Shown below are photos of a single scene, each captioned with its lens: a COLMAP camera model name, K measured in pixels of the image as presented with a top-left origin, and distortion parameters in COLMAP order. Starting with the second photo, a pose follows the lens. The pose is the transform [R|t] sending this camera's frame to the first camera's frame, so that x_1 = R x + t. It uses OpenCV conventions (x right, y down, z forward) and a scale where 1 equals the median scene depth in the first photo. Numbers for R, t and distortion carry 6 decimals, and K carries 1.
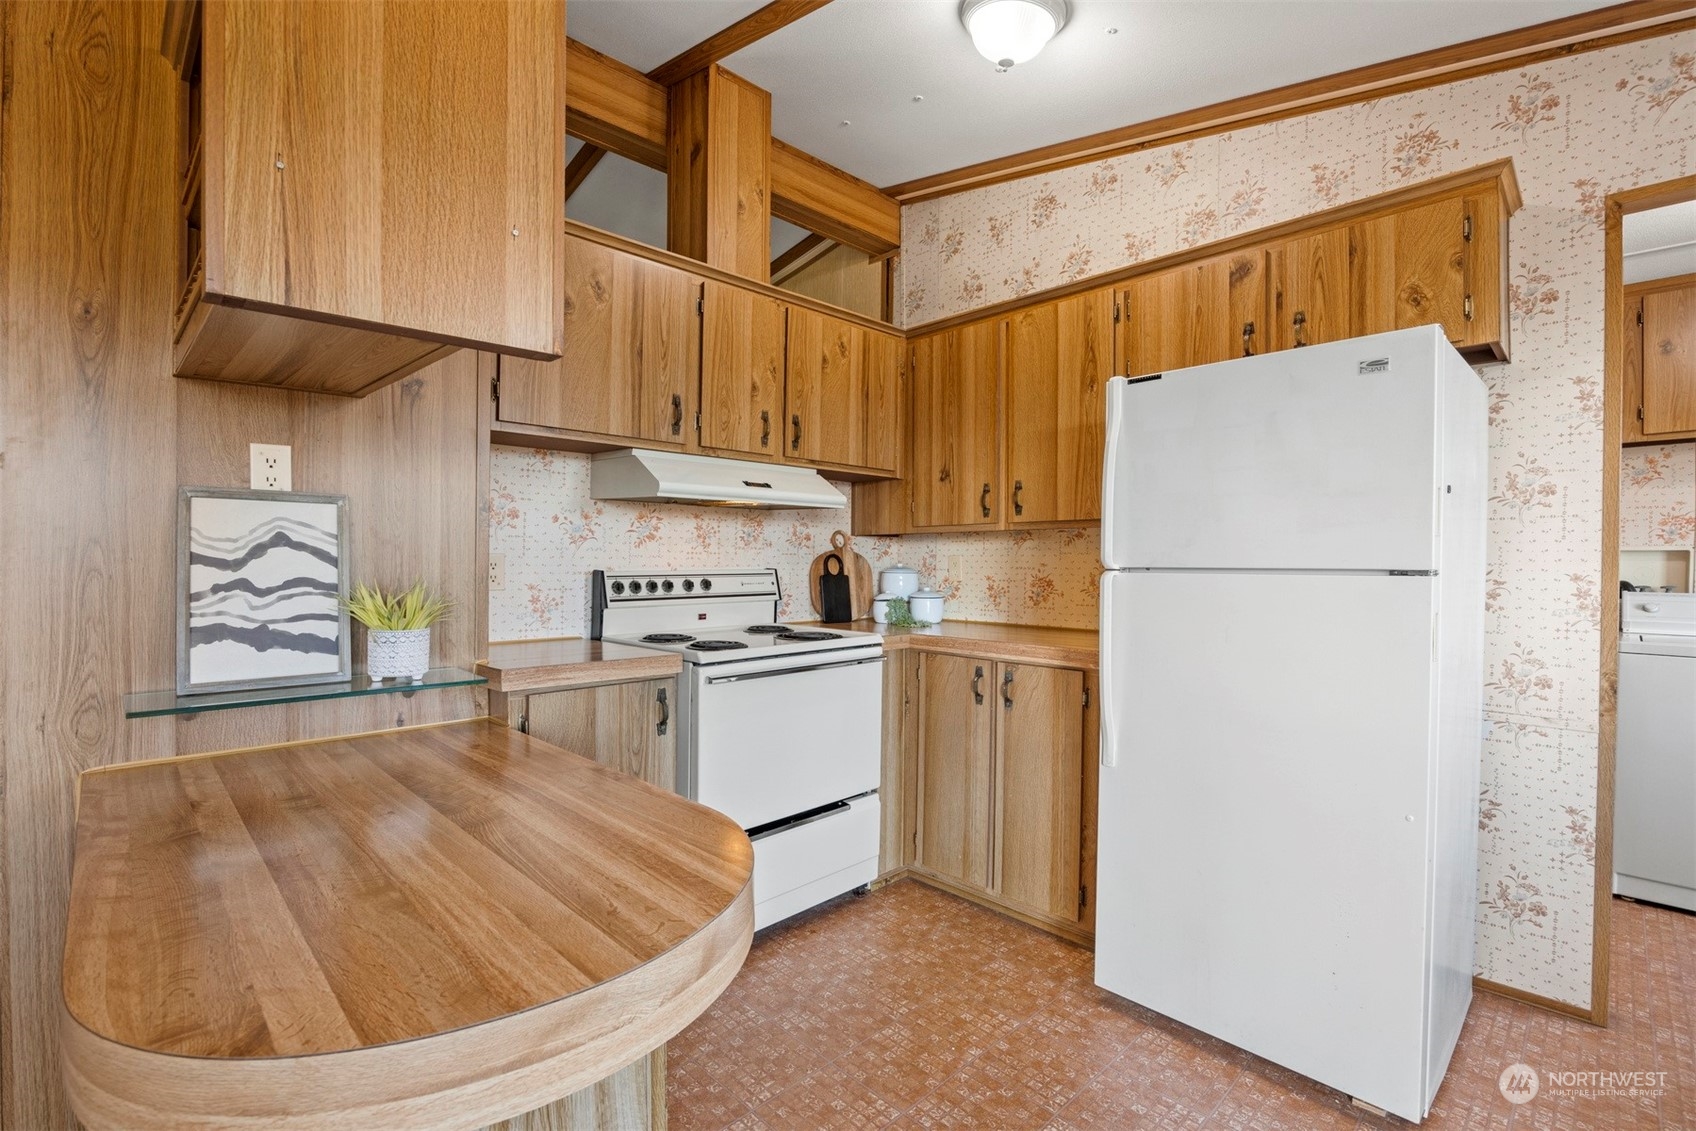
lens RADIAL K [[758.3, 0, 848.0], [0, 758.3, 565.5], [0, 0, 1]] dist [-0.016971, 0.000270]
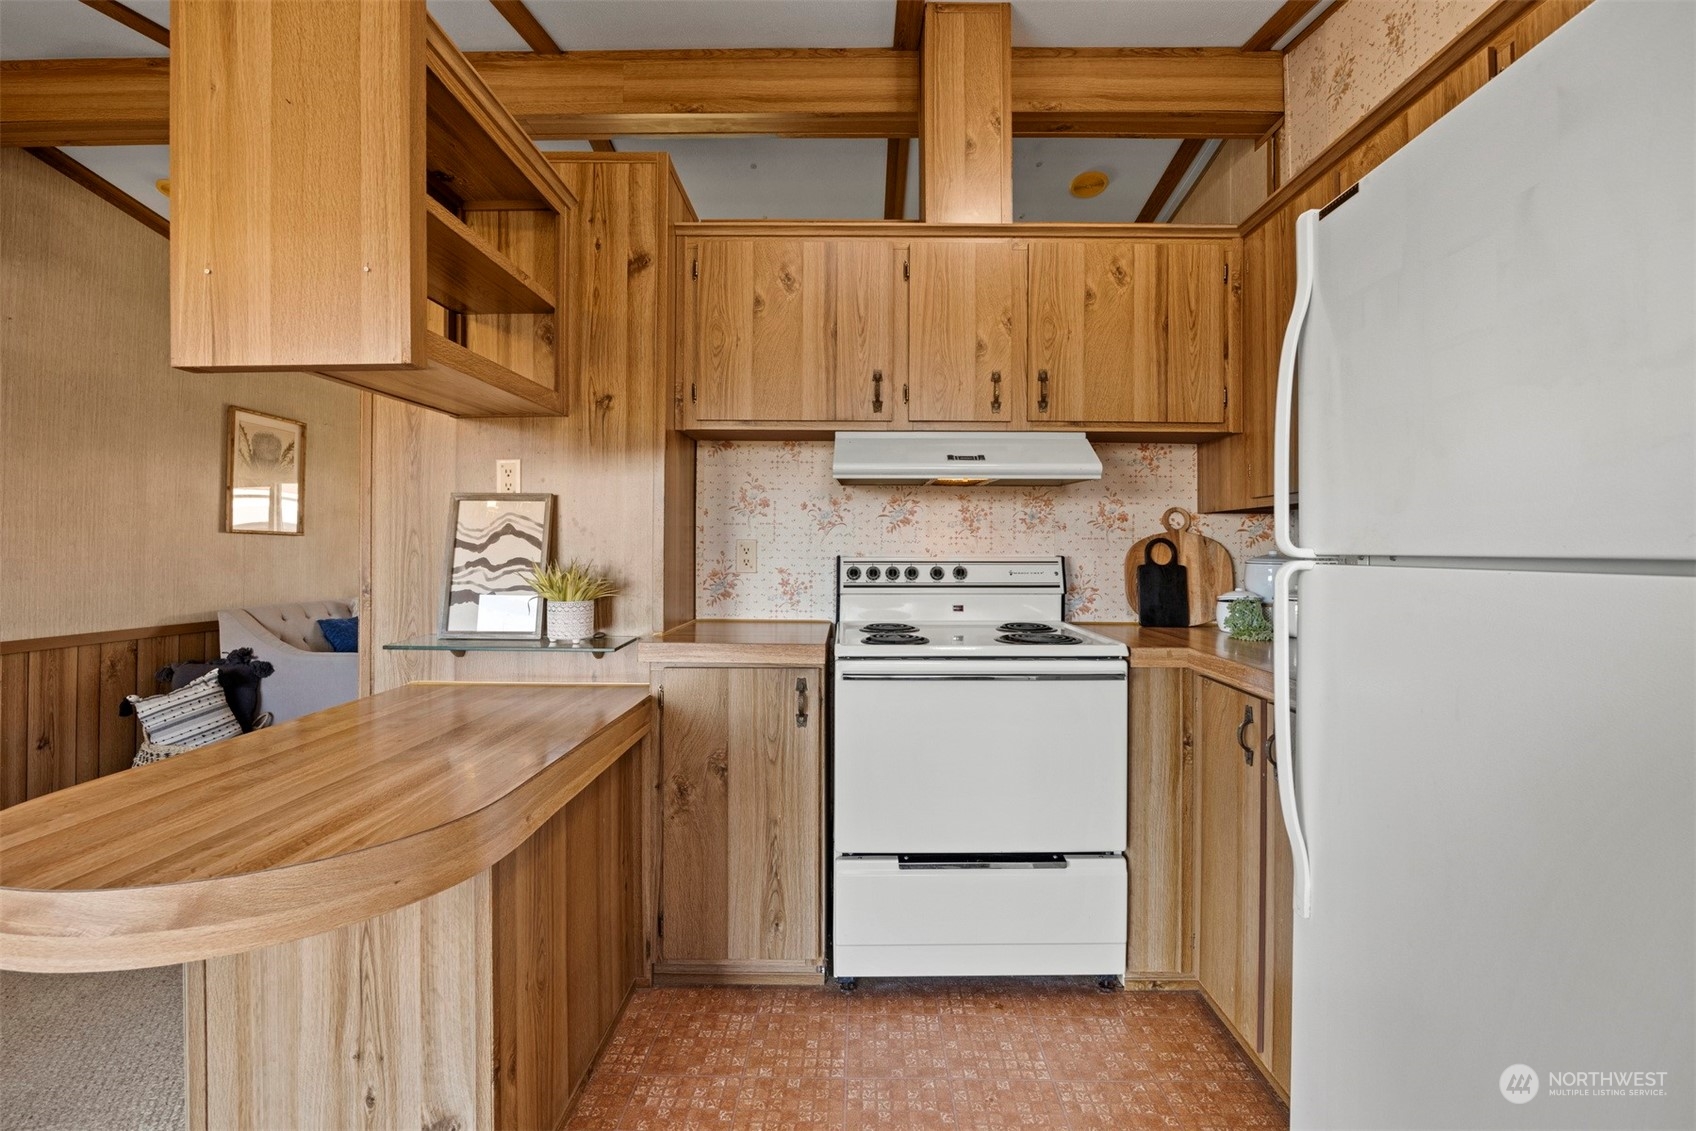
lens RADIAL K [[763.9, 0, 848.8], [0, 763.9, 534.9], [0, 0, 1]] dist [-0.015975, 0.000851]
pose [[0.709860, -0.012175, -0.704238, 0.402380], [-0.005912, 0.999712, -0.023242, 0.002268], [0.704318, 0.020662, 0.709584, 0.293596]]
